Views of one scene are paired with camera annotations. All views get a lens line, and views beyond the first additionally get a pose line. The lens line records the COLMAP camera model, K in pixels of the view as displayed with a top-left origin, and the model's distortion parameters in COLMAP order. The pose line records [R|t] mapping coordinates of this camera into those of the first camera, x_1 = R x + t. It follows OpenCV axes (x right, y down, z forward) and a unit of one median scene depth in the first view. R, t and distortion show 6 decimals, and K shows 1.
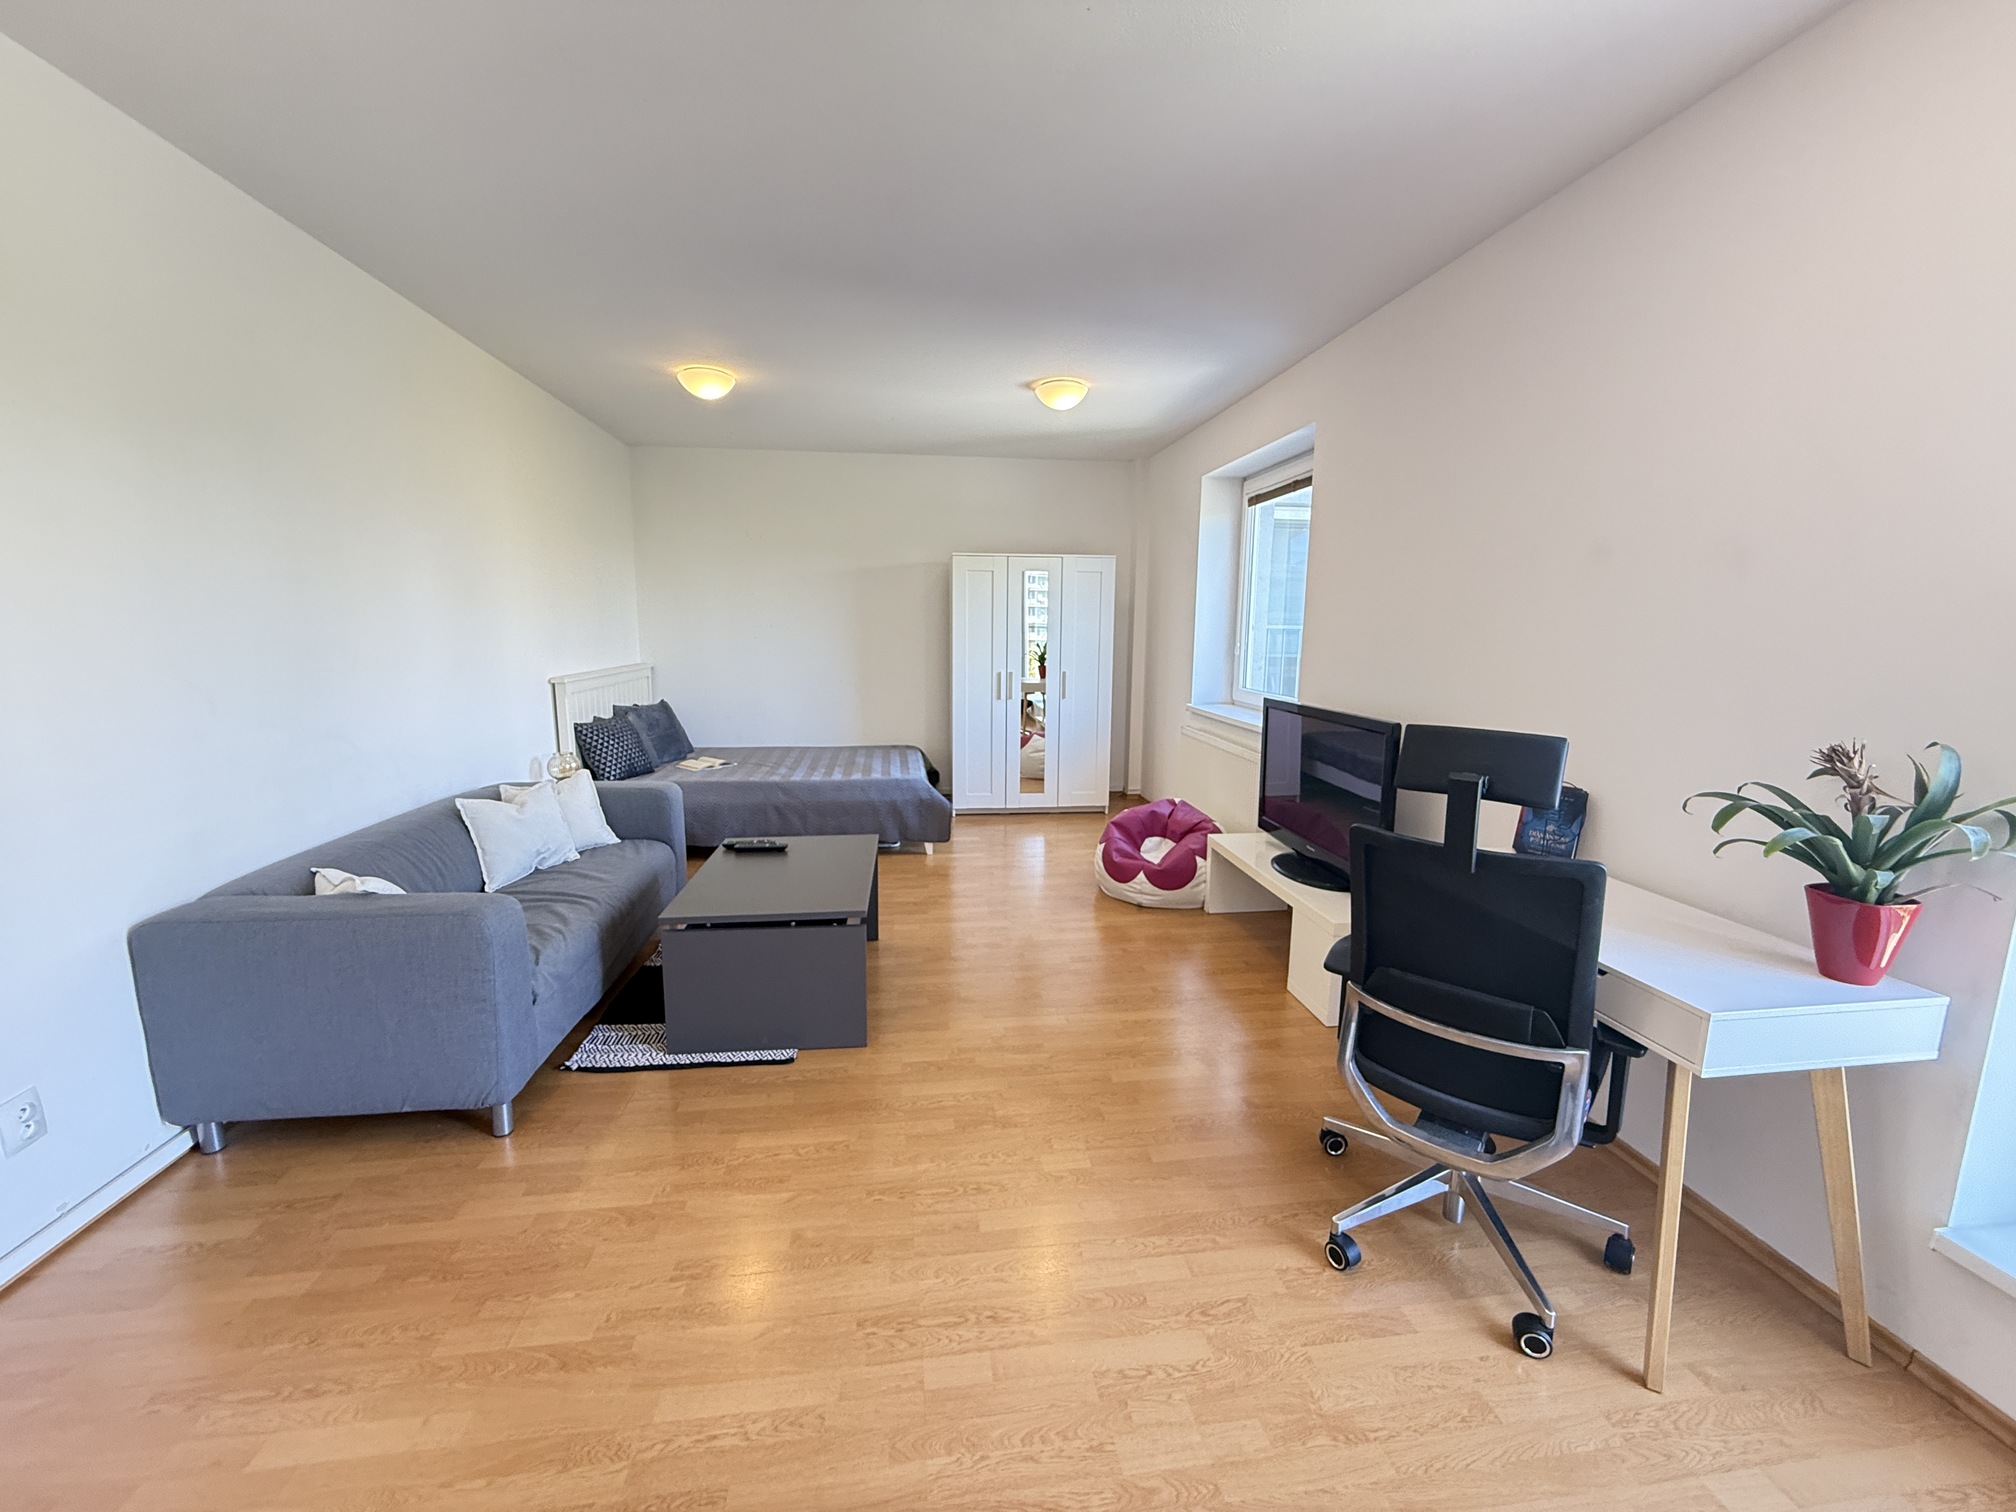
lens RADIAL K [[804.4, 0, 1004.1], [0, 804.4, 751.7], [0, 0, 1]] dist [0.000531, 0.000180]
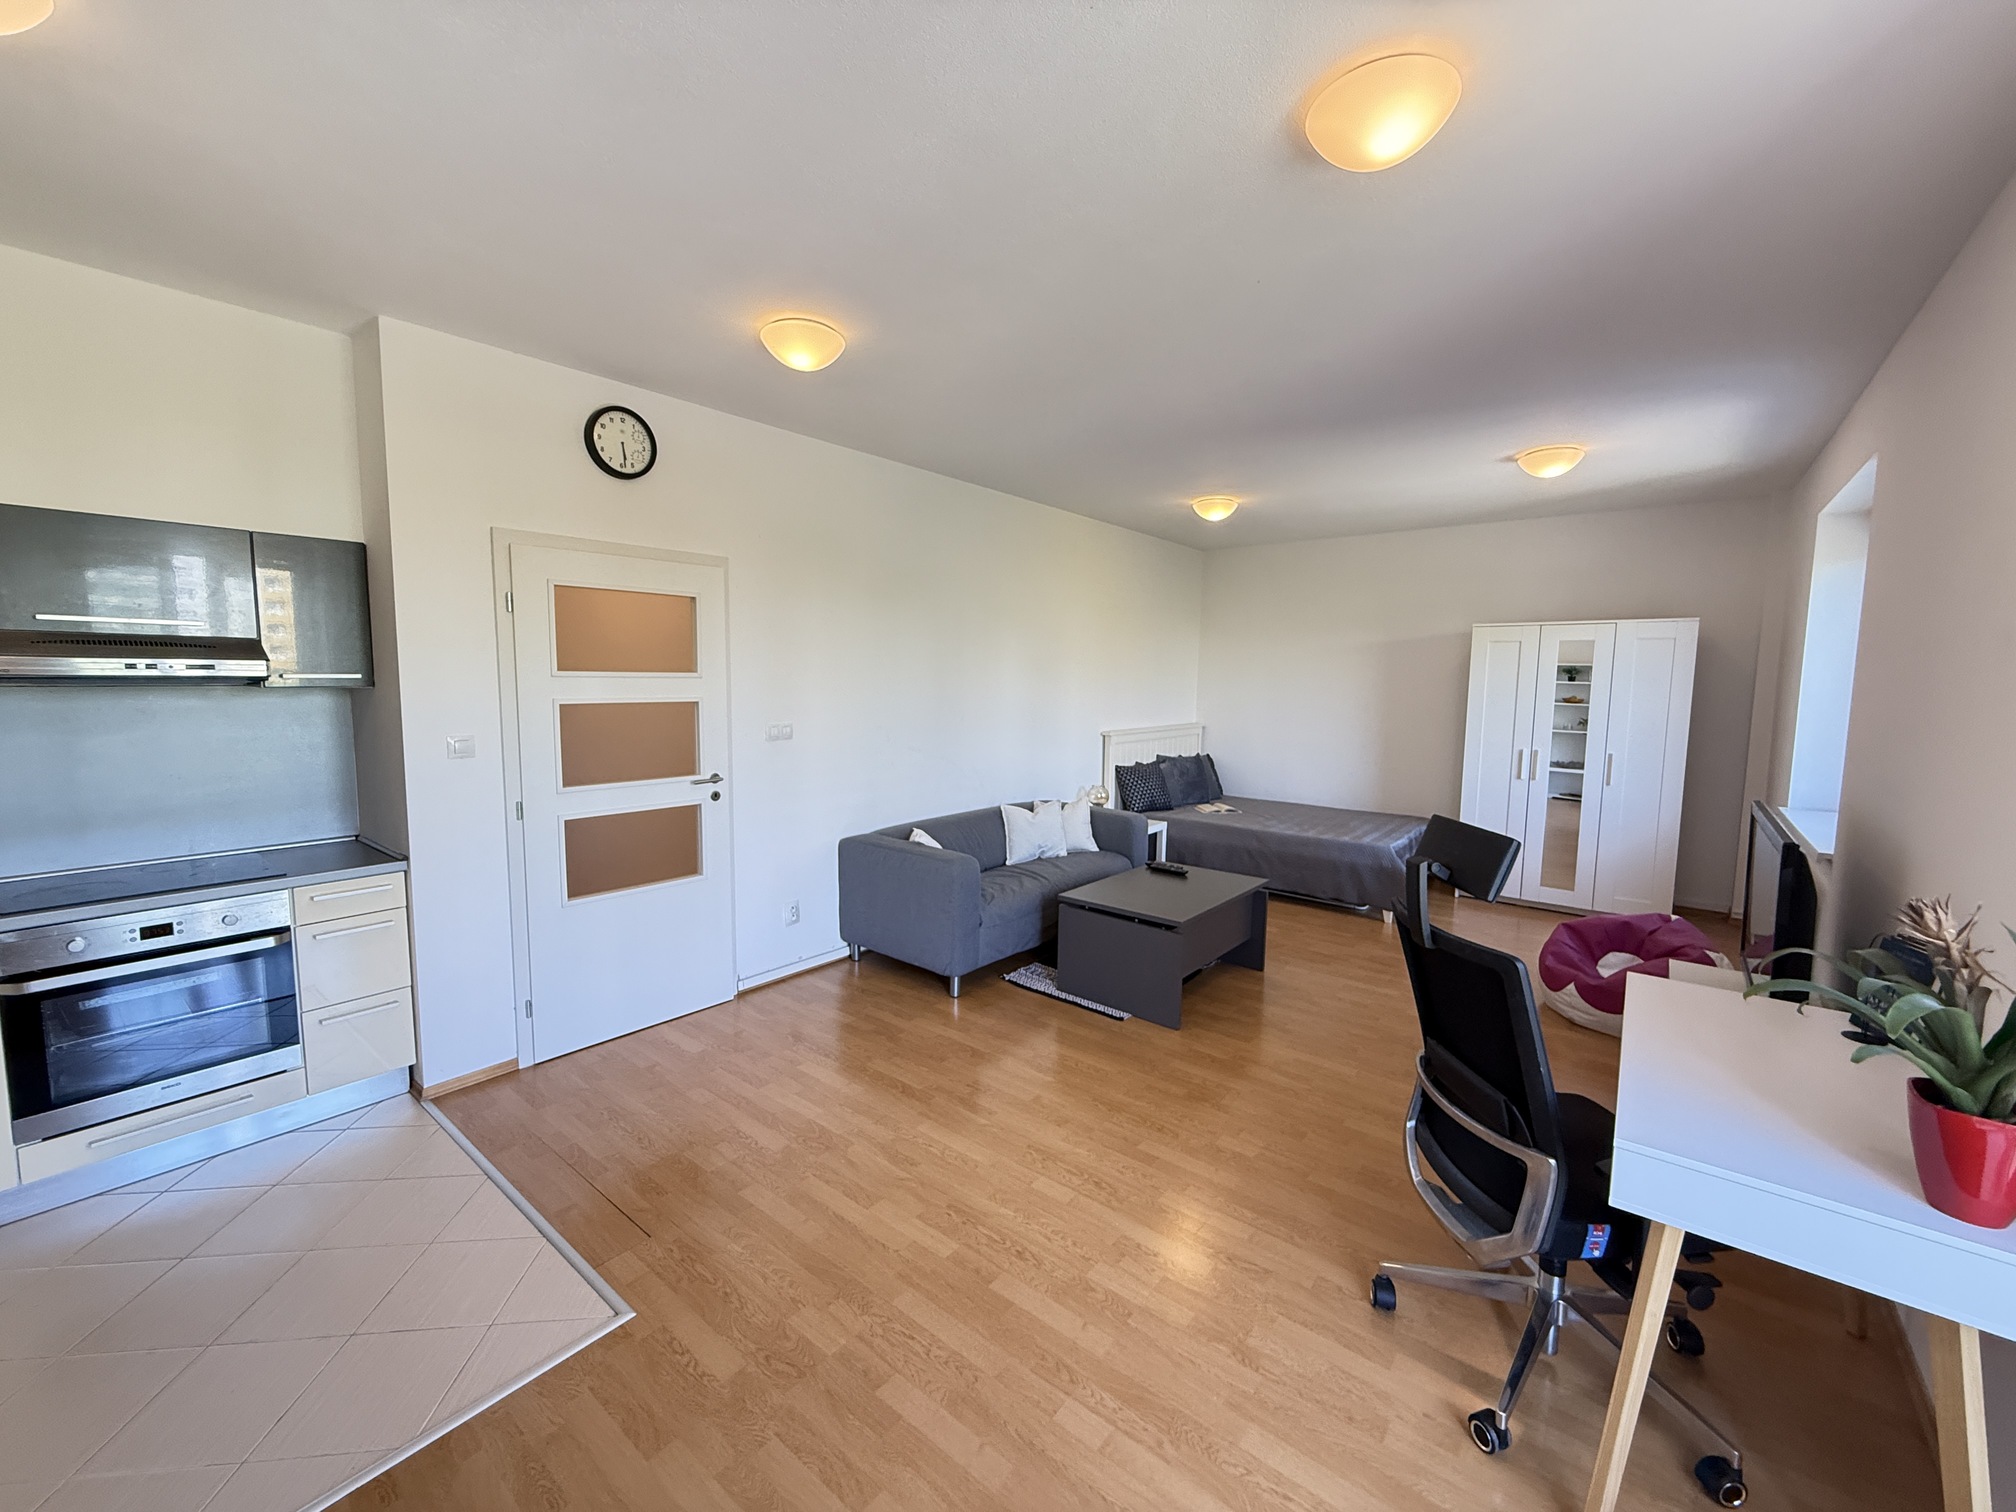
lens RADIAL K [[804.4, 0, 1002.4], [0, 804.4, 752.8], [0, 0, 1]] dist [0.000531, 0.000180]
pose [[0.686526, 0.070196, -0.723708, 0.660587], [-0.119915, 0.992630, -0.017474, -0.020553], [0.717148, 0.098780, 0.689885, -0.159134]]
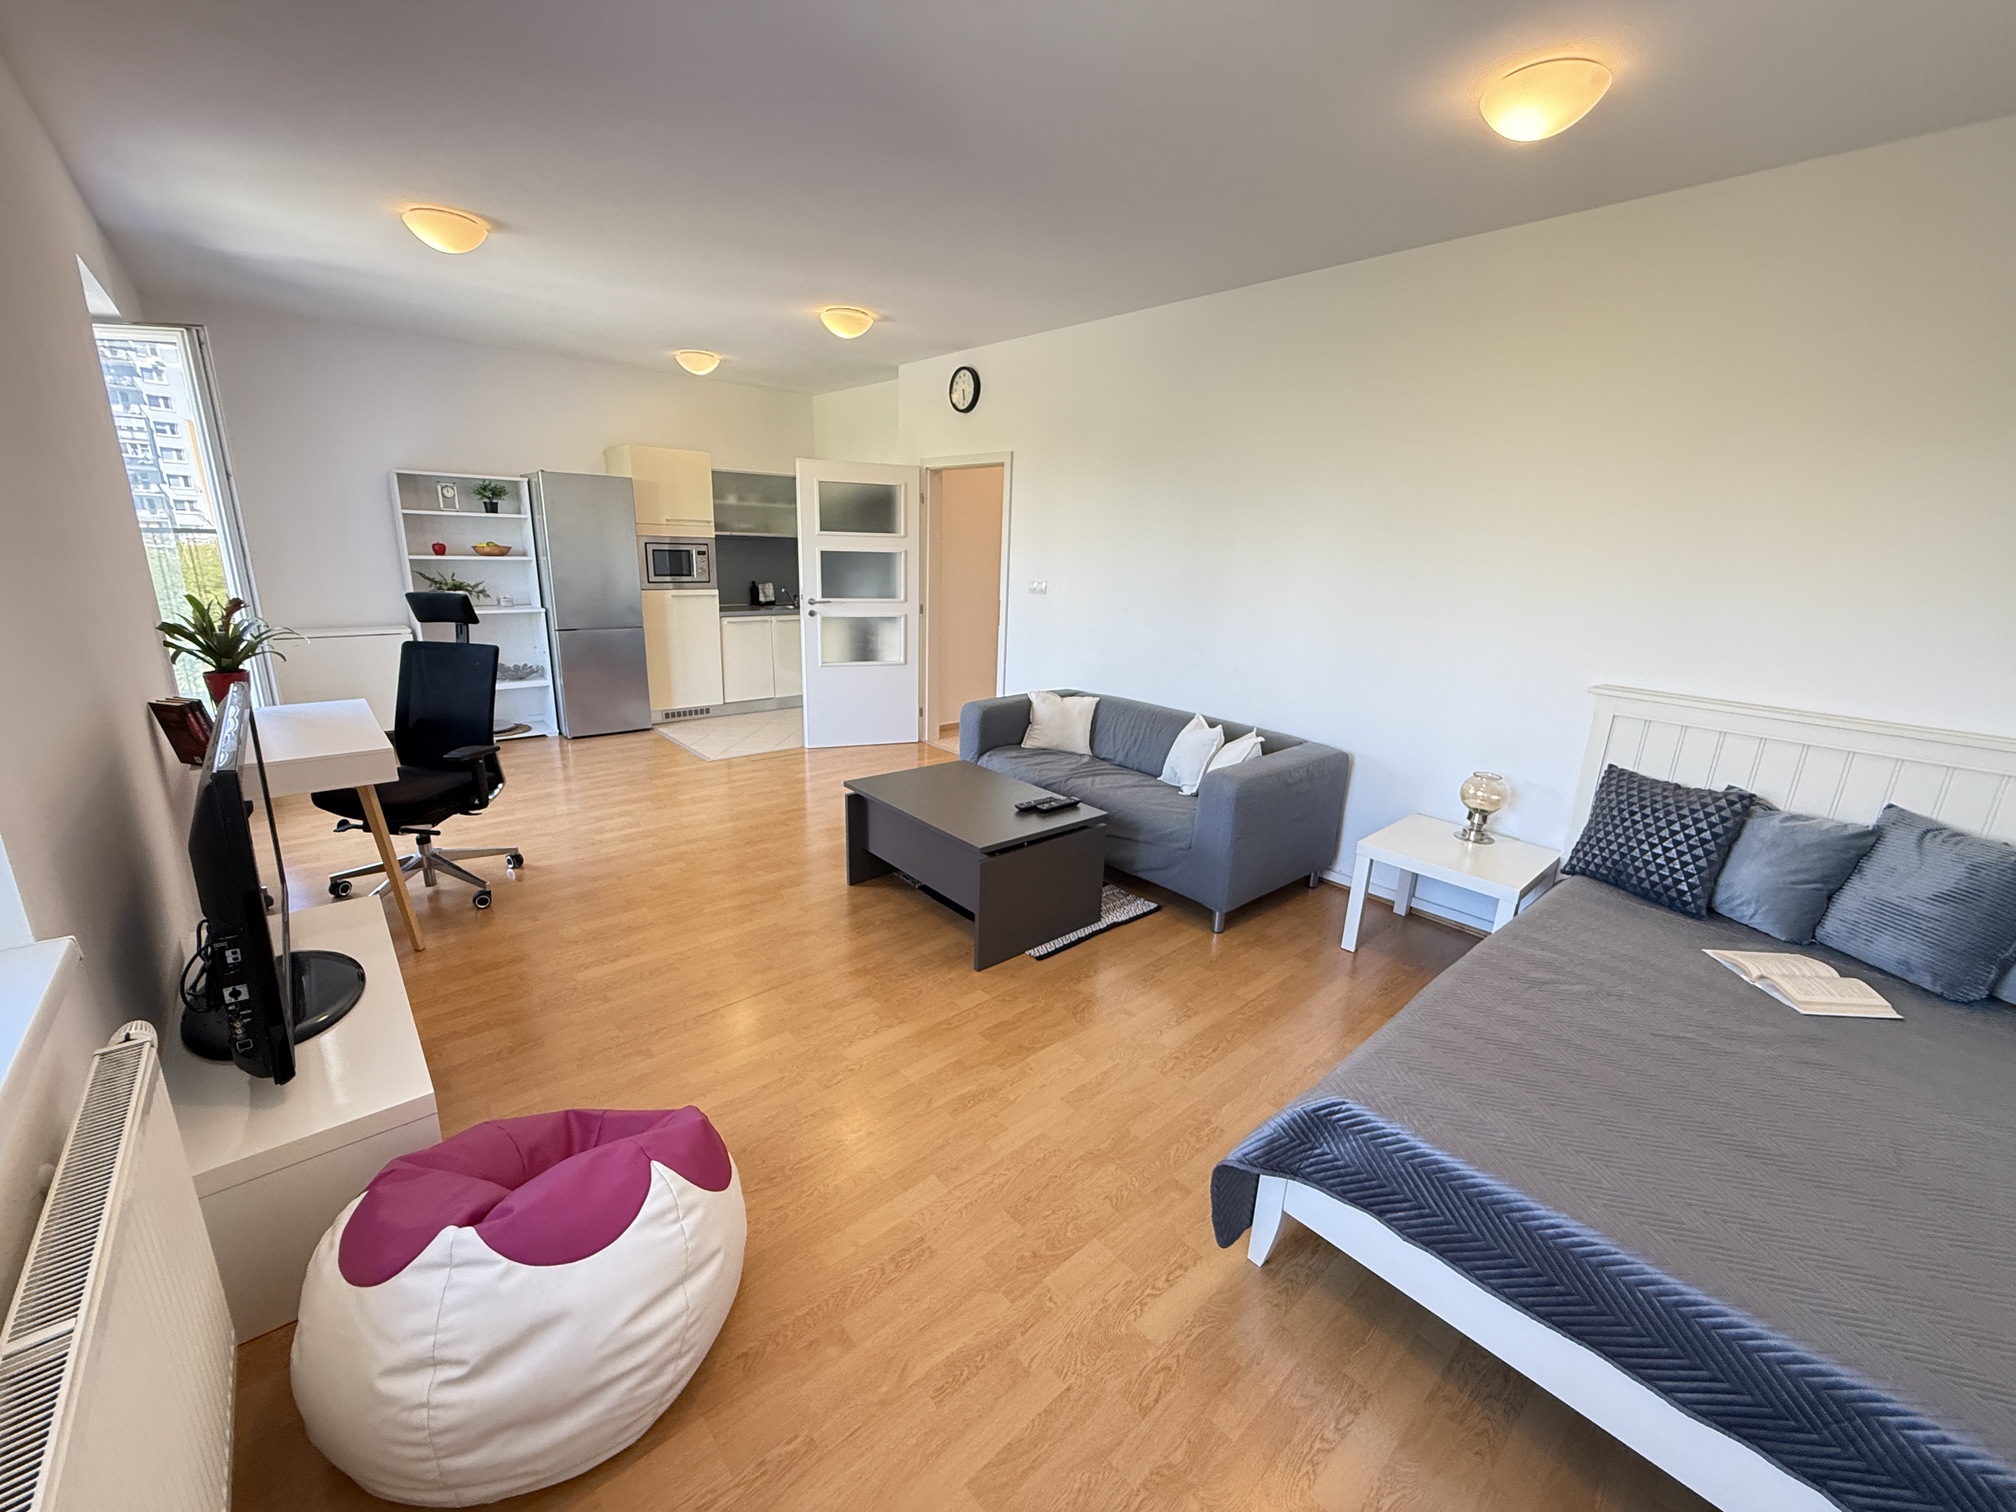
lens RADIAL K [[804.4, 0, 1004.3], [0, 804.4, 751.5], [0, 0, 1]] dist [0.000531, 0.000180]
pose [[-0.829552, 0.110190, -0.547449, 0.394047], [-0.128341, 0.916477, 0.378944, -0.461030], [0.543481, 0.384614, -0.746124, 2.537889]]
